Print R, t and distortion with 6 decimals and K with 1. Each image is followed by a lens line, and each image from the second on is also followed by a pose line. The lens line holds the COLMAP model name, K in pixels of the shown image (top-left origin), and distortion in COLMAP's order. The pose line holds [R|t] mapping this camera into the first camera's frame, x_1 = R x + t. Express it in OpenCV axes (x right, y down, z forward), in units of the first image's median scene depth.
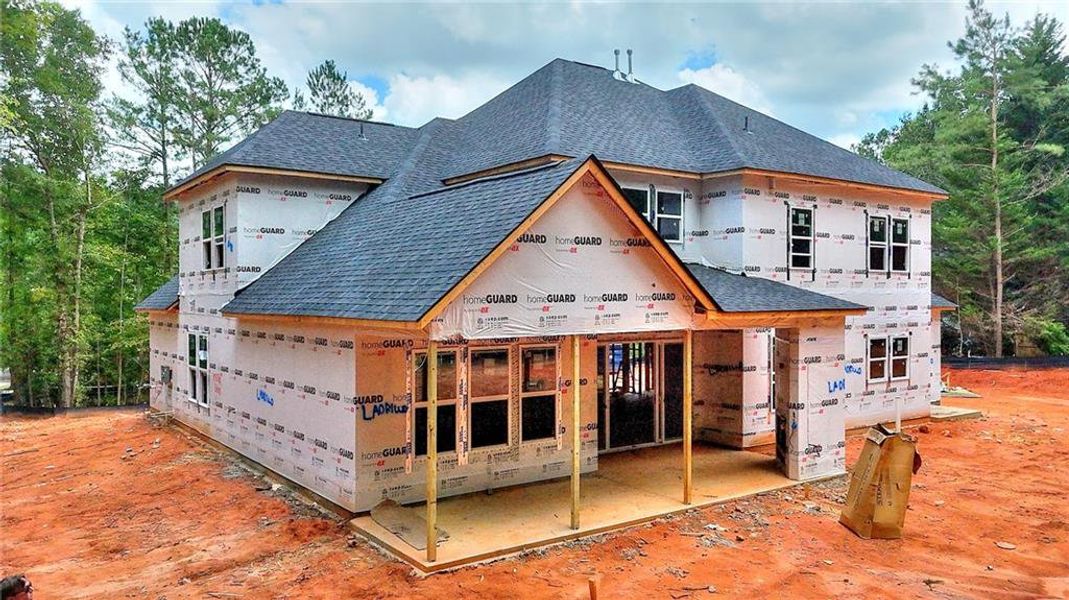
lens RADIAL K [[792.5, 0, 534.5], [0, 792.5, 300.0], [0, 0, 1]] dist [0.090149, -0.101460]
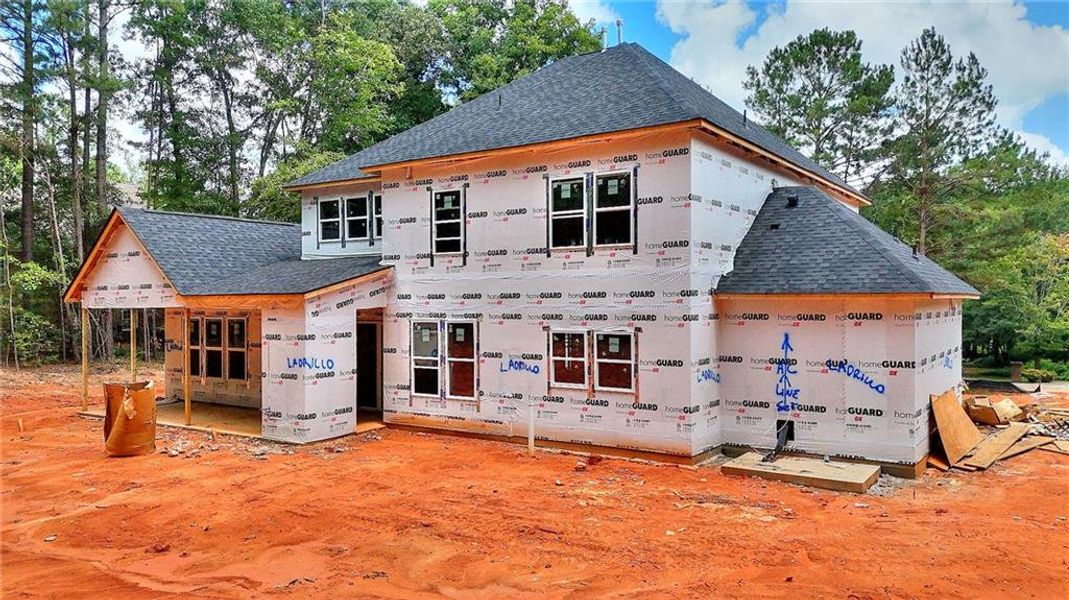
lens RADIAL K [[792.5, 0, 534.5], [0, 792.5, 300.0], [0, 0, 1]] dist [0.090149, -0.101460]
pose [[0.335091, -0.000058, -0.942186, 1.181583], [0.001893, 0.999998, 0.000611, 0.015348], [0.942184, -0.001988, 0.335091, 0.723437]]
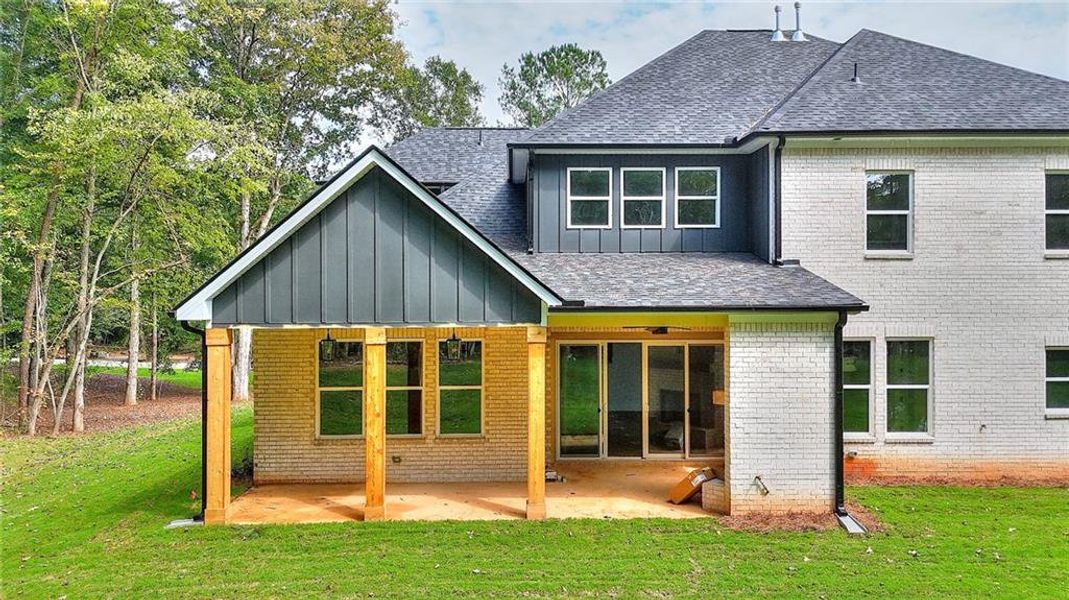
lens RADIAL K [[779.0, 0, 513.2], [0, 779.0, 296.8], [0, 0, 1]] dist [-0.003504, -0.097617]
pose [[0.779912, 0.015378, -0.625700, 0.544797], [-0.013058, 0.999880, 0.008299, -0.001084], [0.625752, 0.001698, 0.780020, 0.220741]]
